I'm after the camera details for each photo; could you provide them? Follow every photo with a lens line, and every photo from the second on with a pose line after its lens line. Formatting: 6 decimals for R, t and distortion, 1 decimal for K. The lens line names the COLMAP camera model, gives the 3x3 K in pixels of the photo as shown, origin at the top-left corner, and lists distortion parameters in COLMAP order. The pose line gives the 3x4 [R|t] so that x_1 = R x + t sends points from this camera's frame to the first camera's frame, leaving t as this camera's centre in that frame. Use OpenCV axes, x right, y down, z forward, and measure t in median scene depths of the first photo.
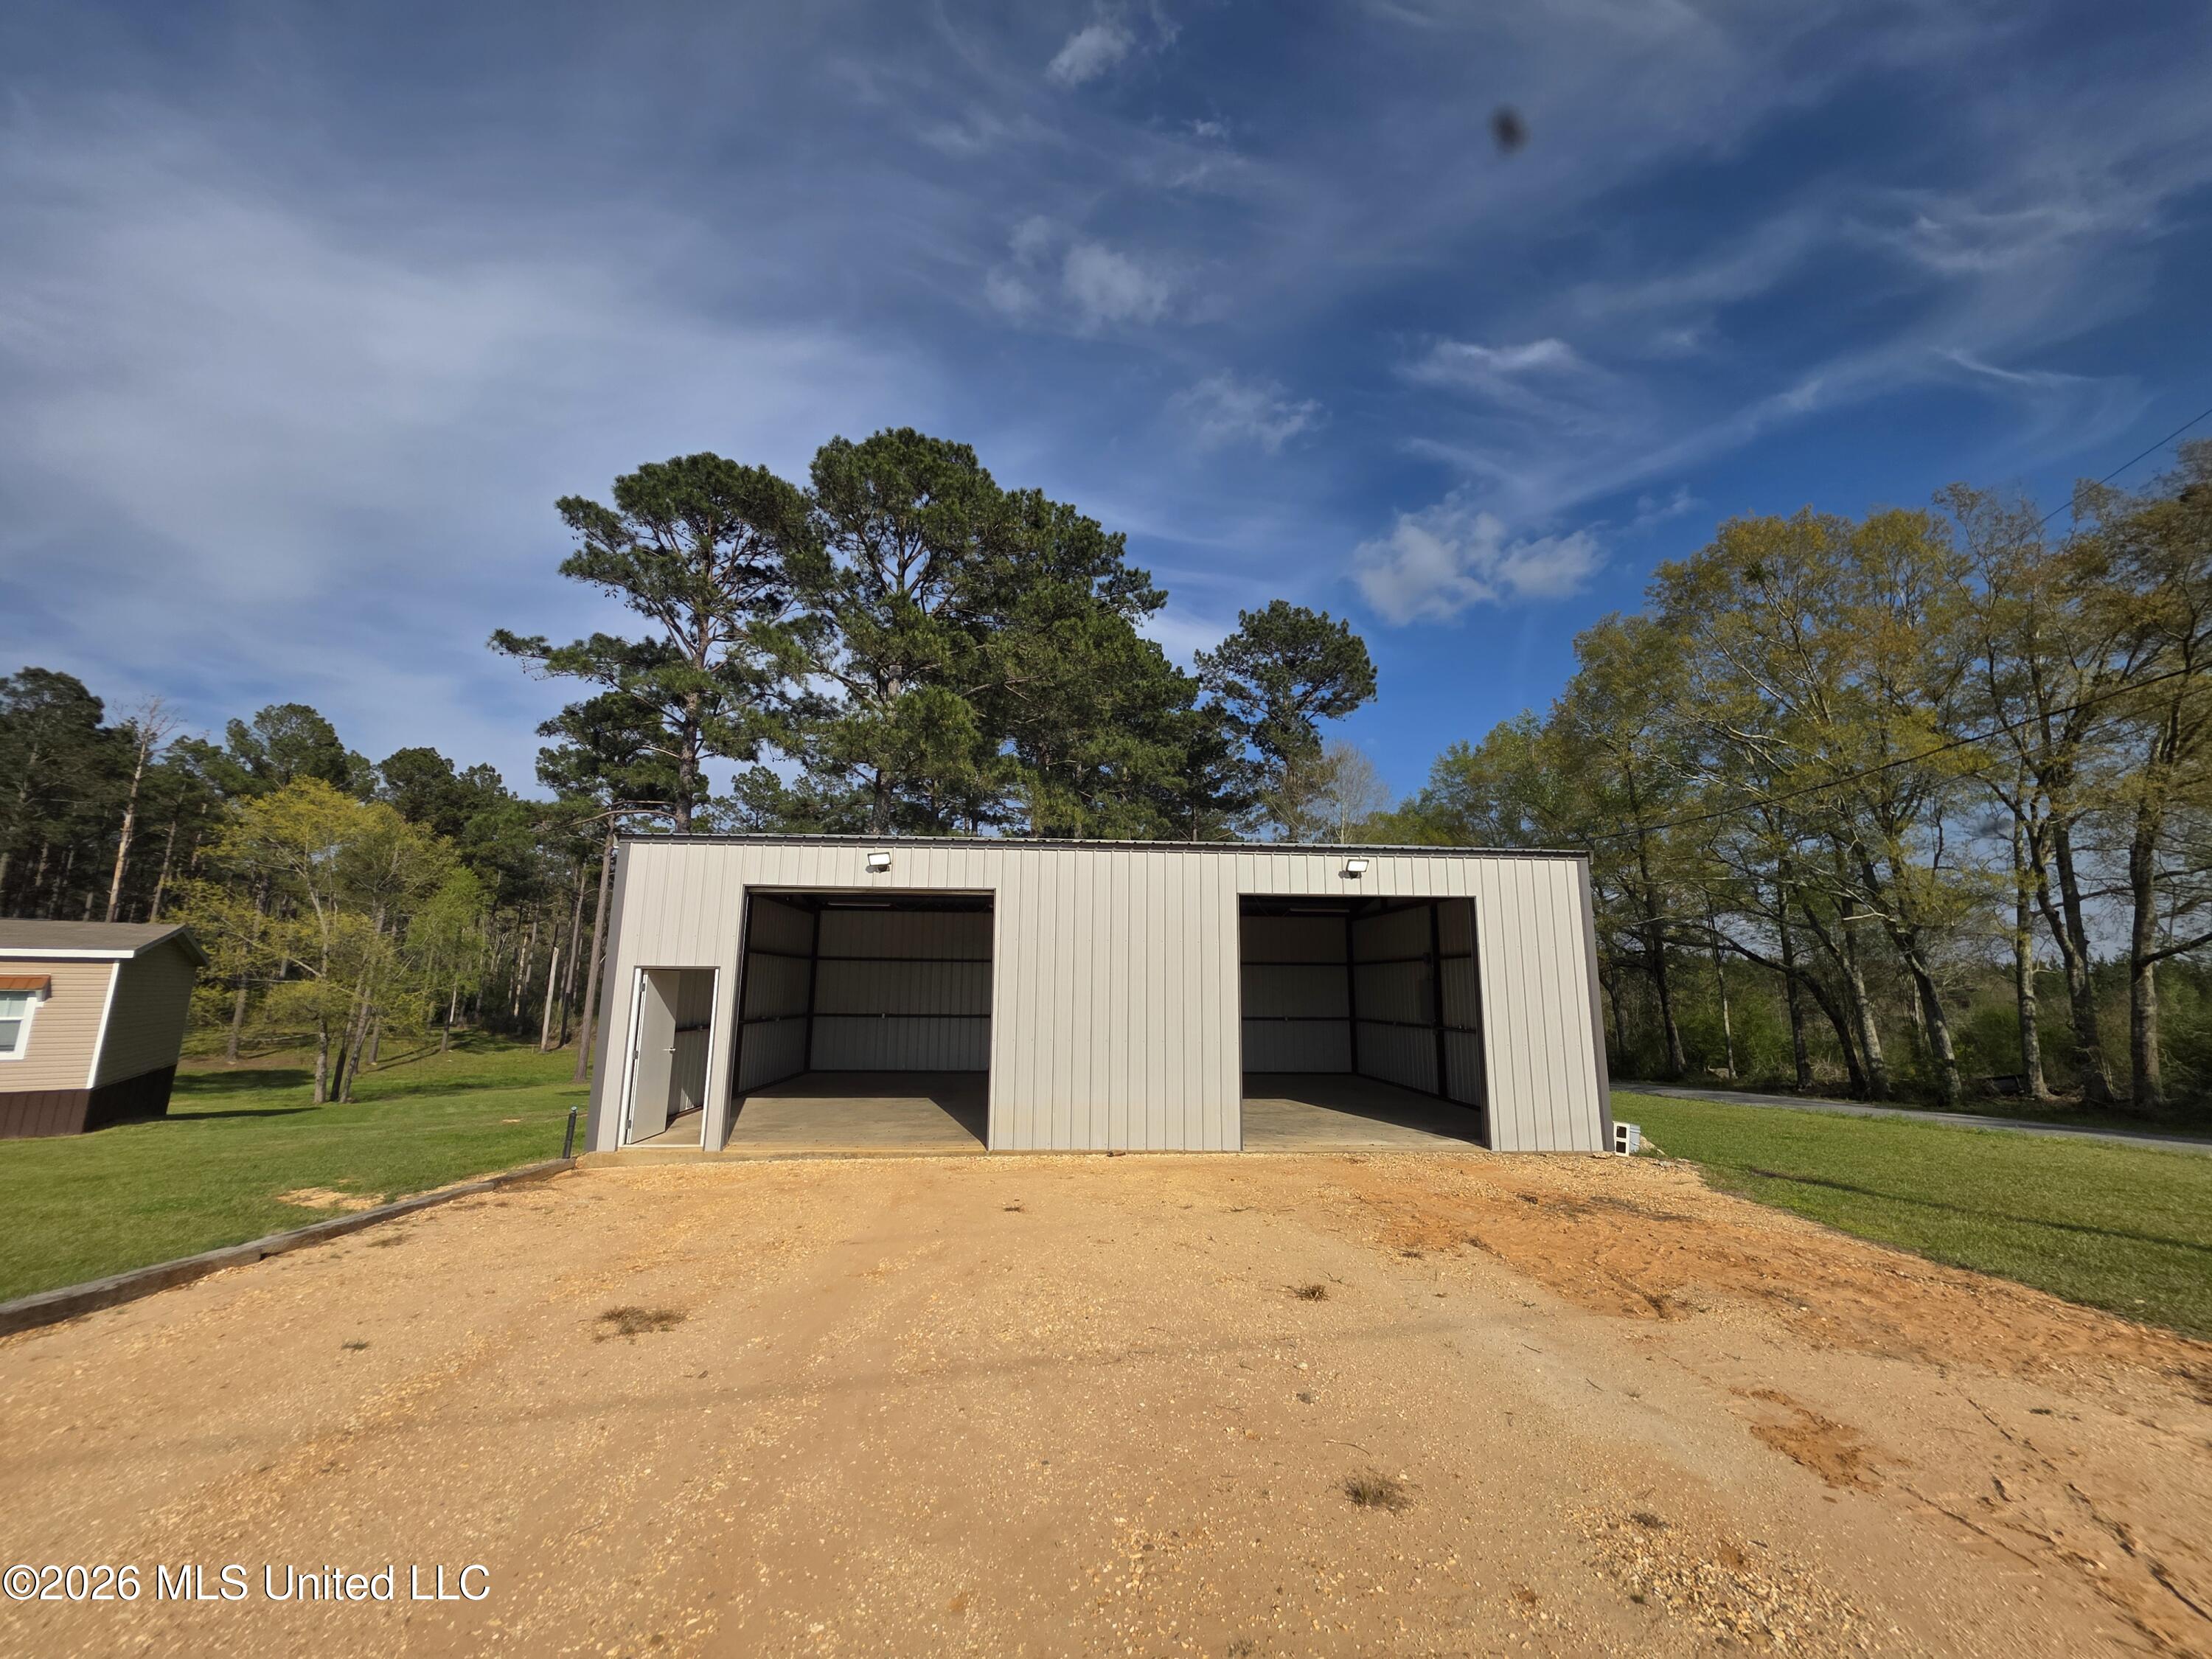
lens RADIAL K [[878.8, 0, 1099.2], [0, 878.8, 820.0], [0, 0, 1]] dist [0.006896, -0.001490]
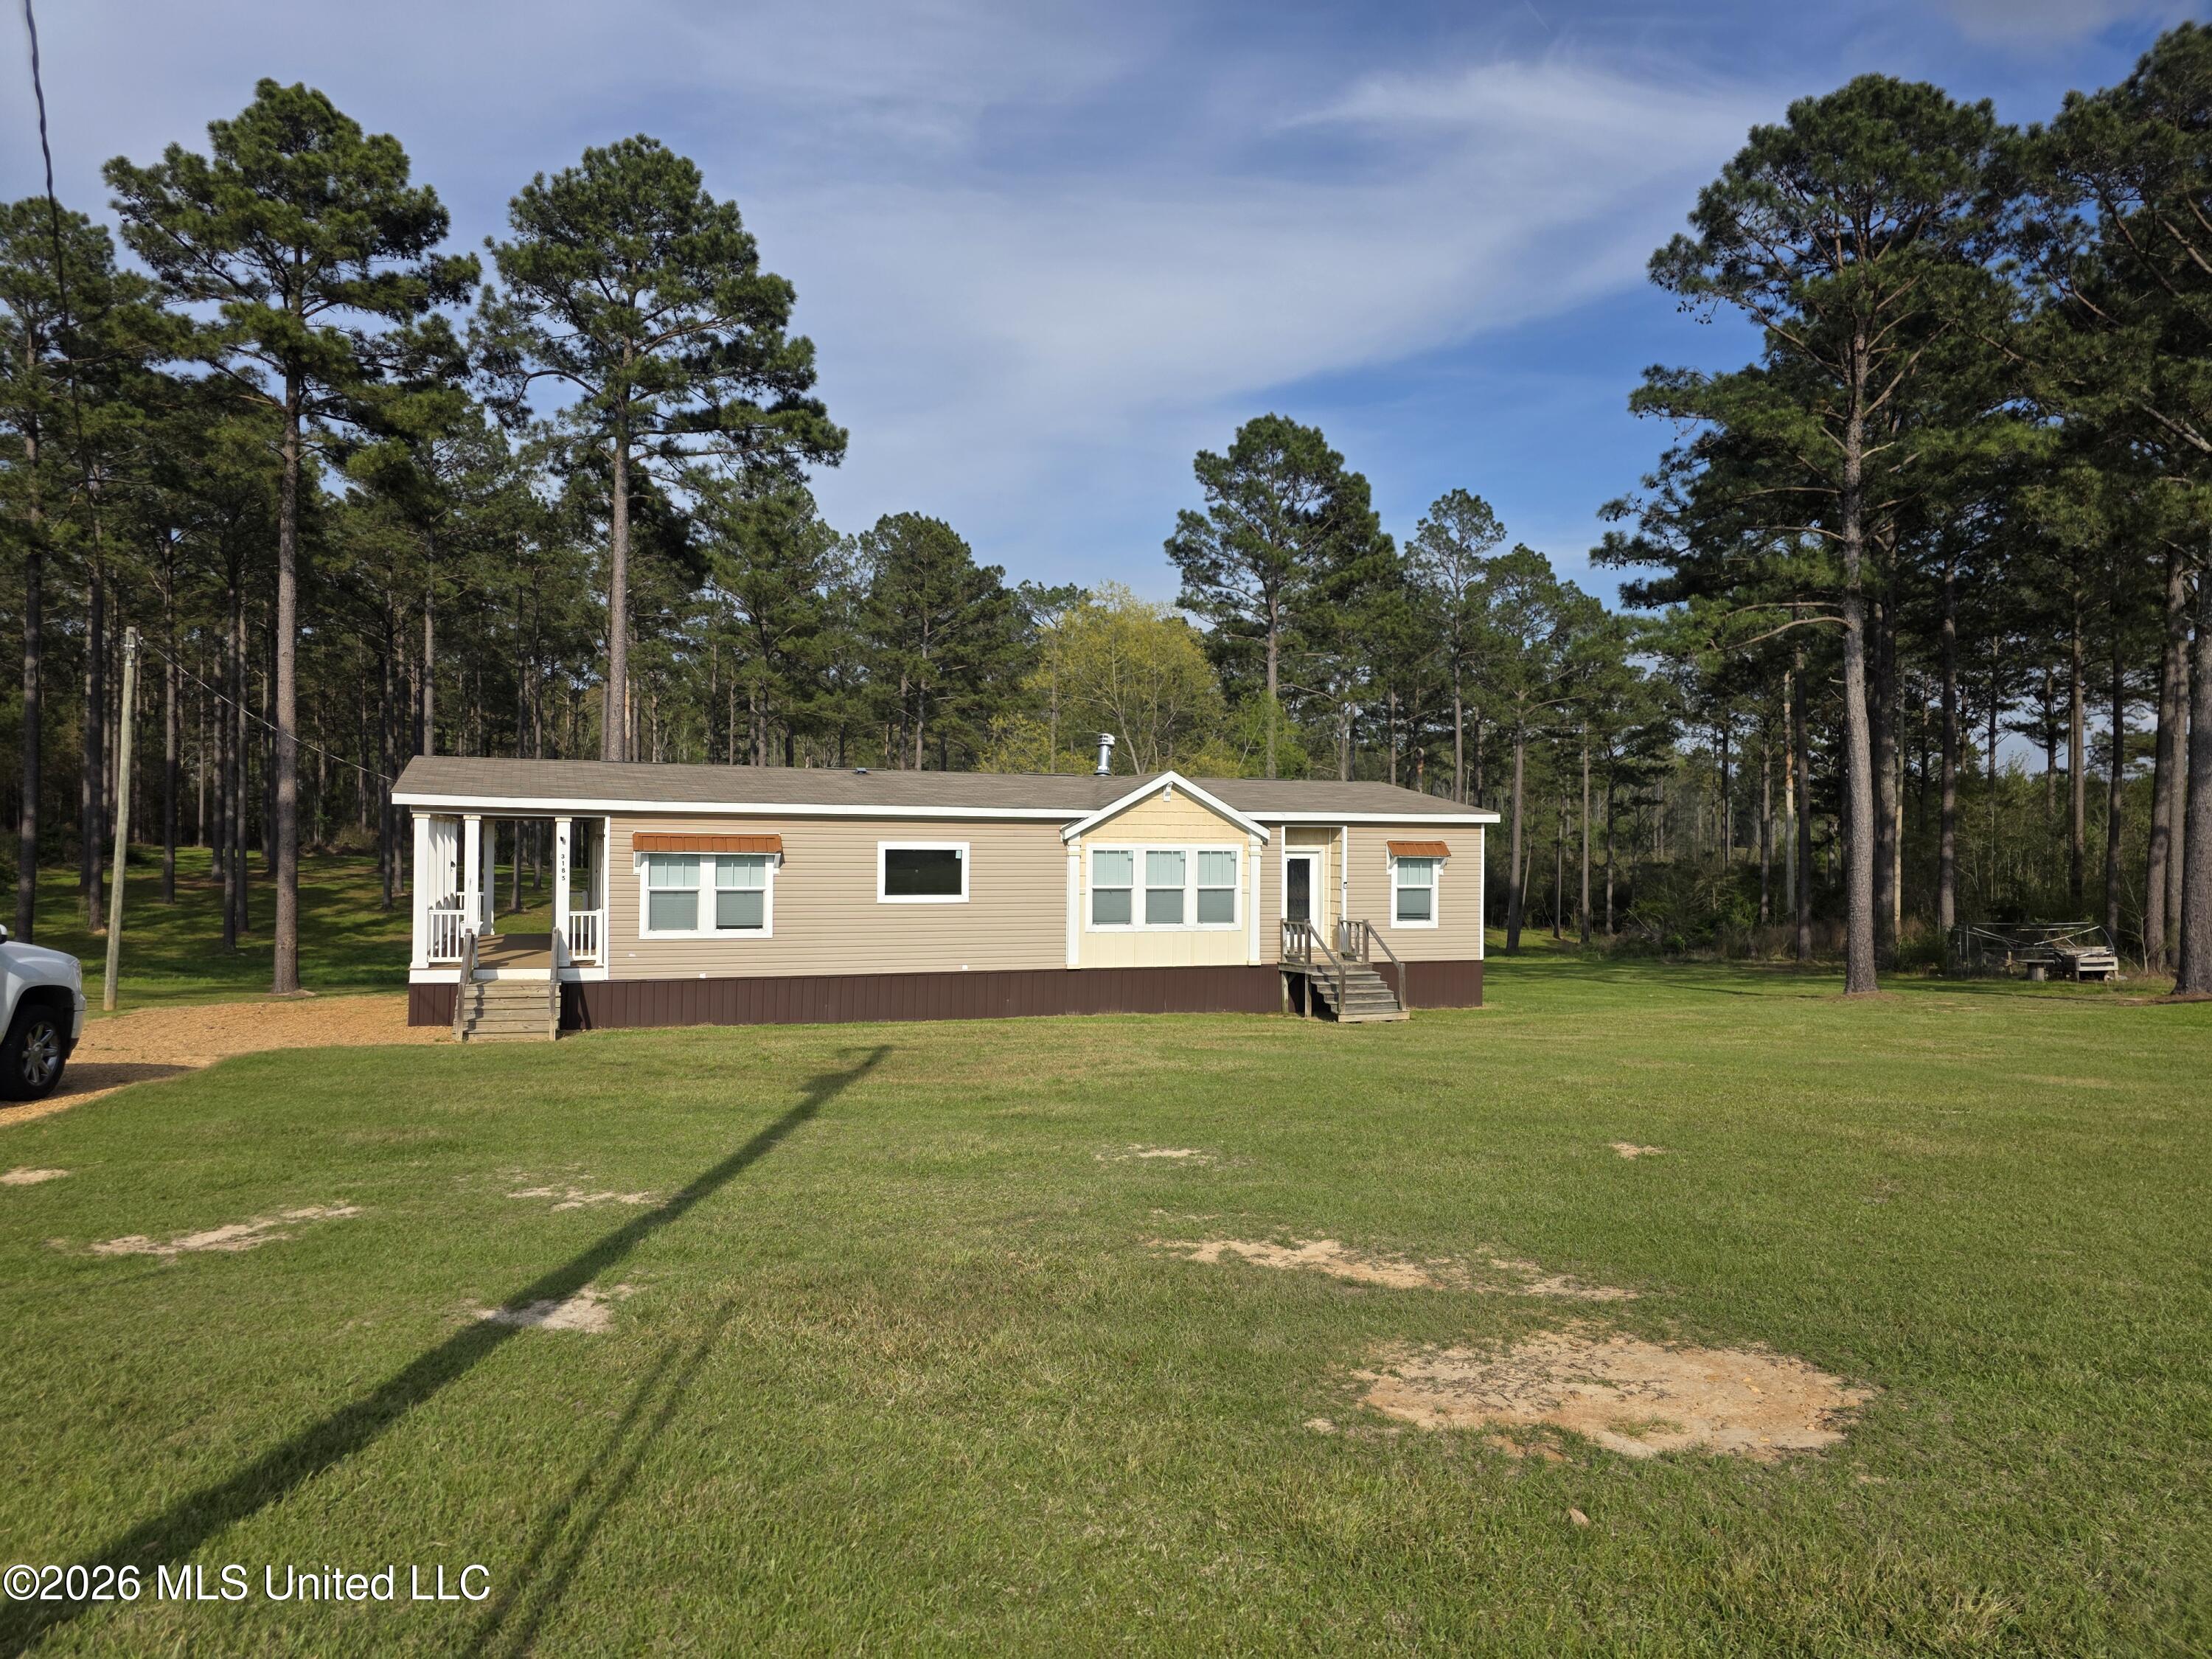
lens RADIAL K [[1483.4, 0, 1102.8], [0, 1483.4, 845.4], [0, 0, 1]] dist [0.062463, -0.057566]
pose [[0.959619, 0.002332, -0.281293, -0.481842], [0.052138, 0.981165, 0.186003, -0.058074], [0.276428, -0.193158, 0.941423, -0.256477]]
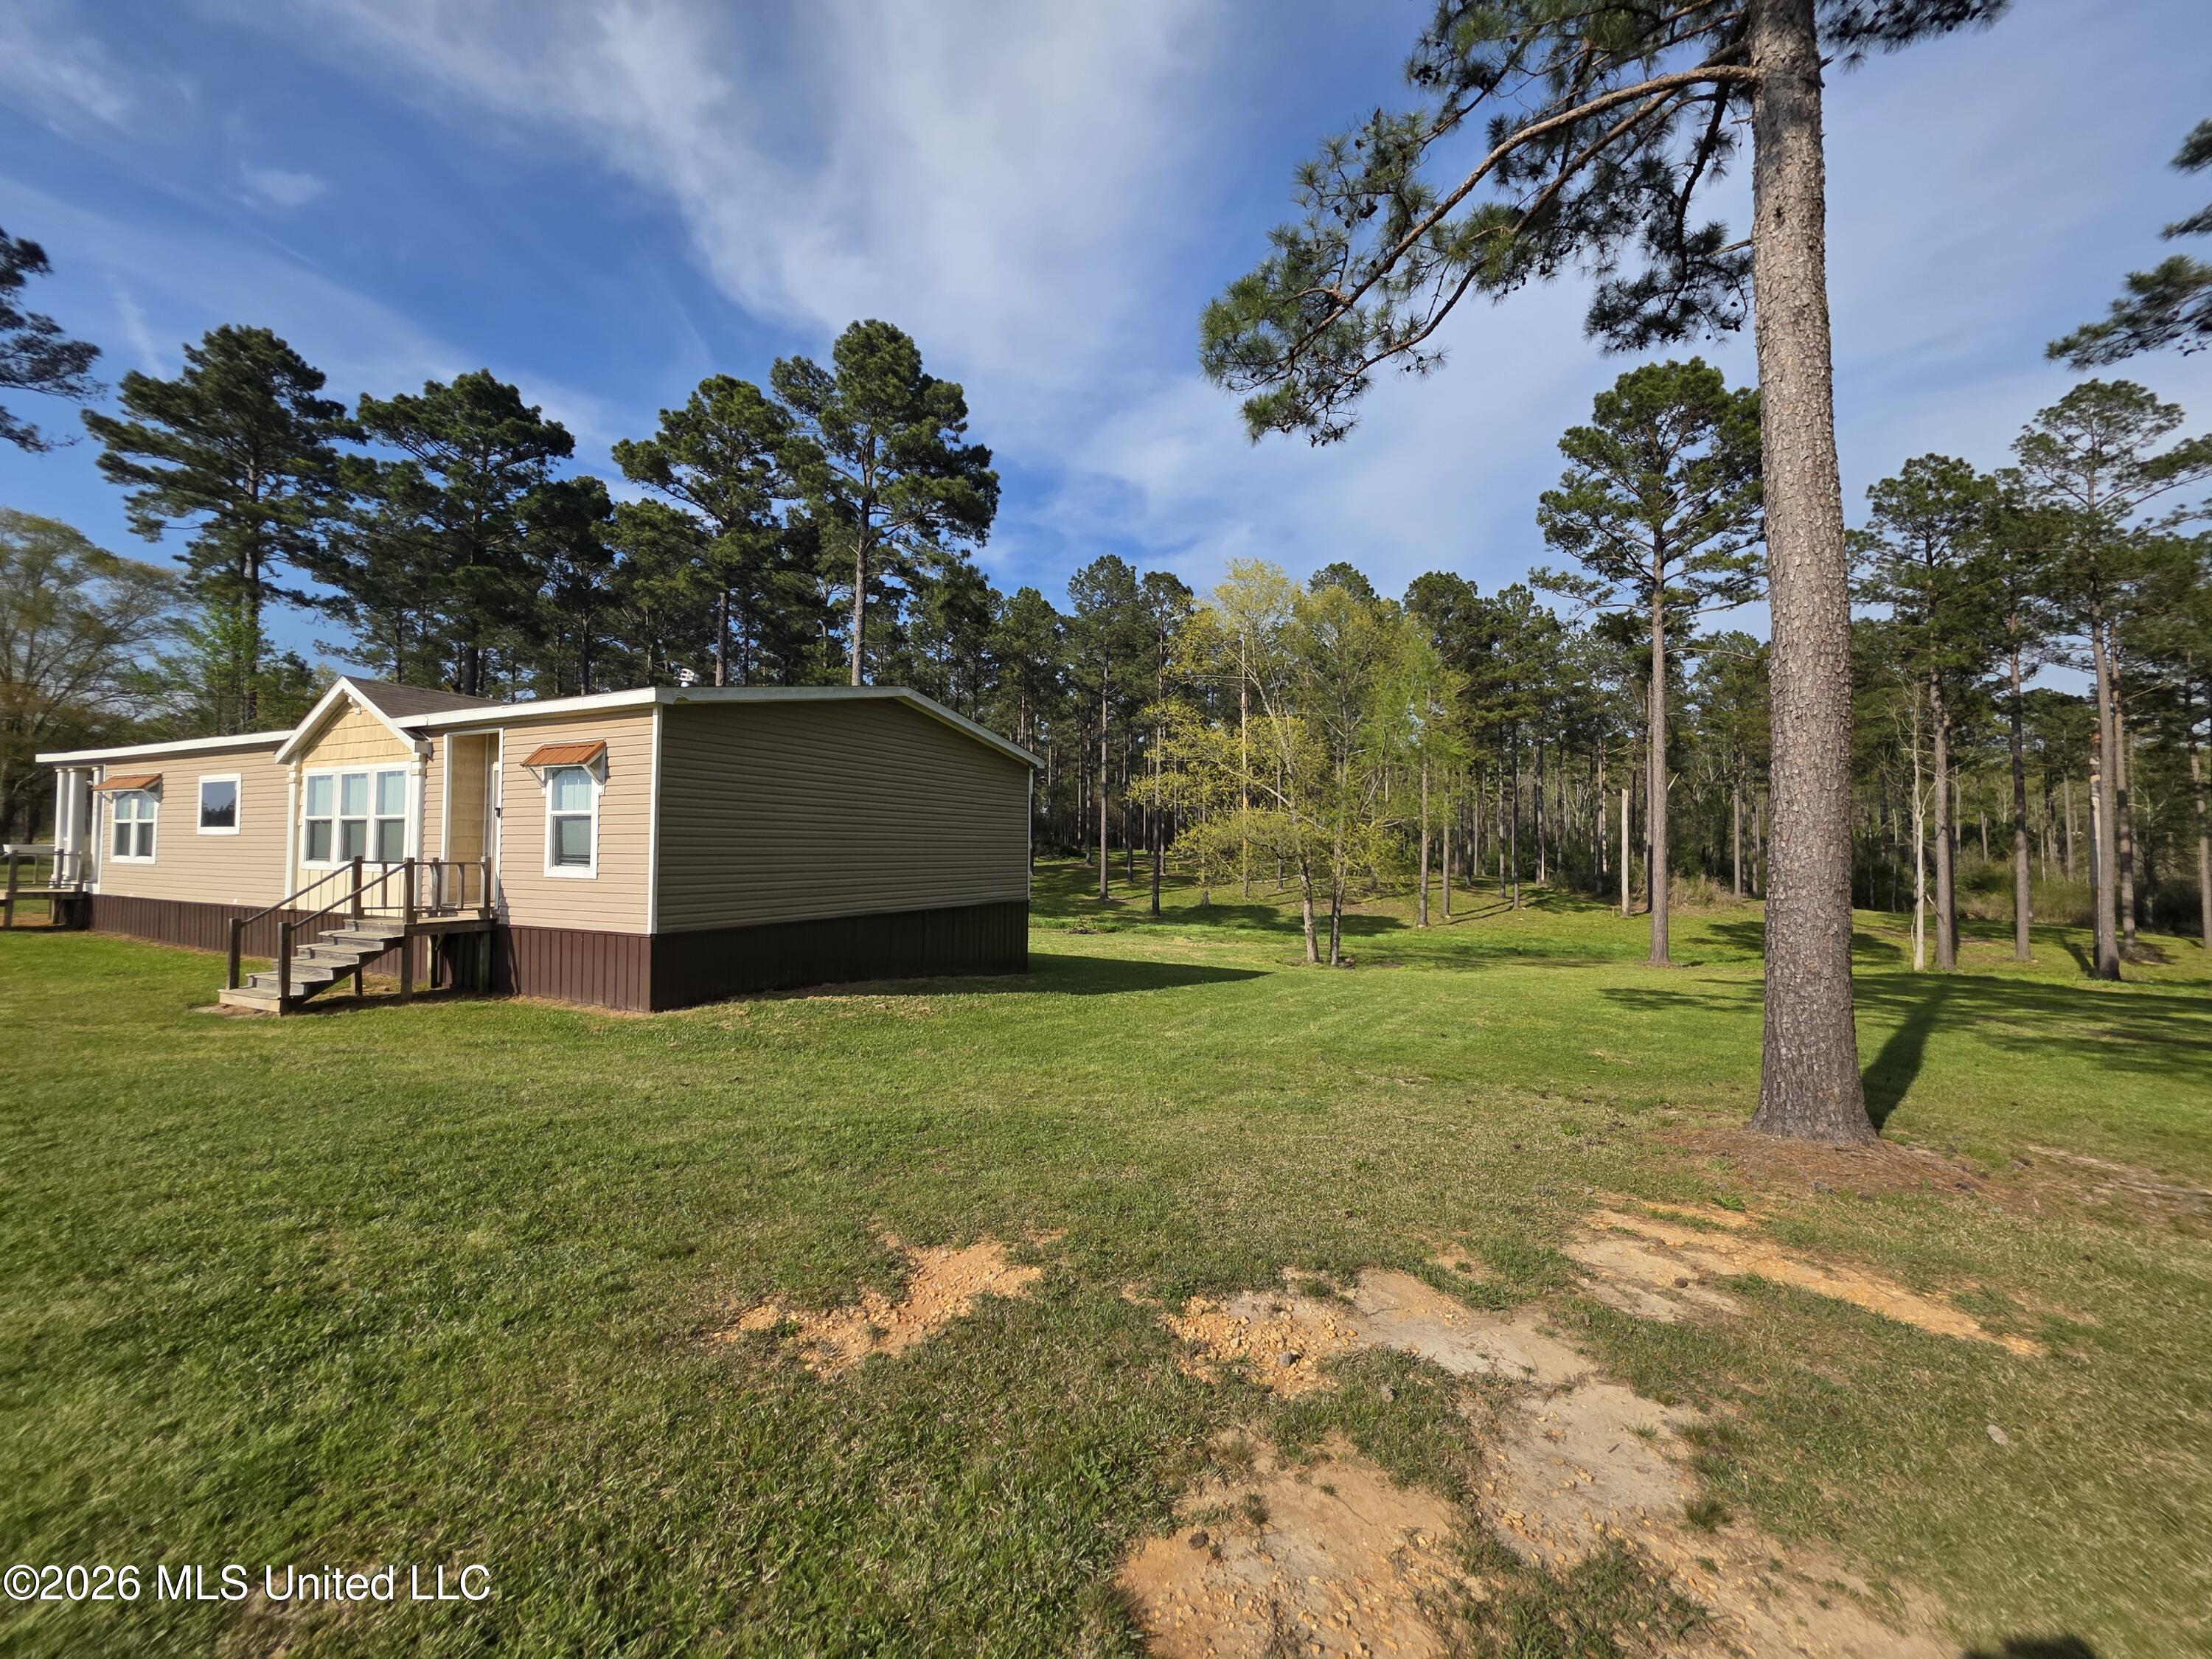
lens RADIAL K [[878.8, 0, 1107.9], [0, 878.8, 819.5], [0, 0, 1]] dist [0.006896, -0.001490]
pose [[0.449210, -0.034731, -0.892751, -0.229049], [0.167748, 0.984752, 0.046096, 0.113210], [0.877537, -0.170464, 0.448186, 0.452016]]
